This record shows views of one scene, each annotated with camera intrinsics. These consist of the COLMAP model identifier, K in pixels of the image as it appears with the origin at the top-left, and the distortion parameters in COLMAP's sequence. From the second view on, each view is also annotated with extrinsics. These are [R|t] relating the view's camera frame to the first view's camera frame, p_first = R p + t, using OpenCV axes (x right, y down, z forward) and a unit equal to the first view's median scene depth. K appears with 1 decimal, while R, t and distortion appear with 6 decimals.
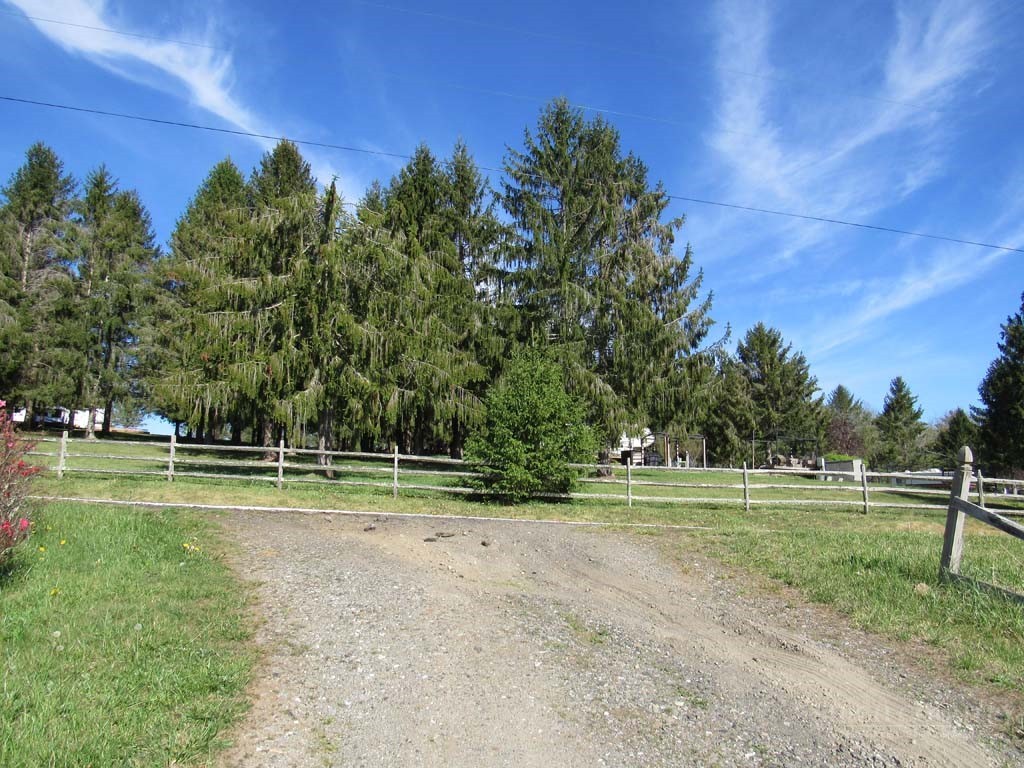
lens RADIAL K [[726.4, 0, 512.0], [0, 726.4, 384.0], [0, 0, 1]] dist [-0.179769, 0.001695]
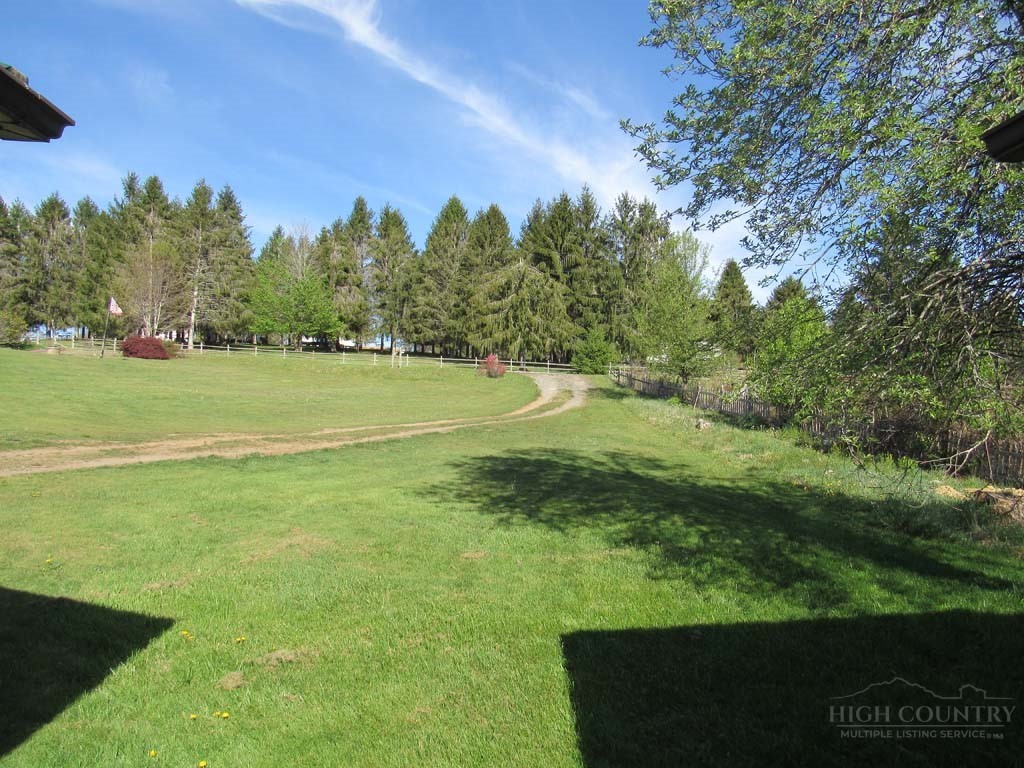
lens RADIAL K [[735.7, 0, 512.0], [0, 735.7, 384.0], [0, 0, 1]] dist [-0.036466, 0.022239]
pose [[0.981191, 0.021053, -0.191886, 0.246945], [0.002405, 0.992625, 0.121205, -0.163593], [0.193023, -0.119387, 0.973904, -1.771993]]
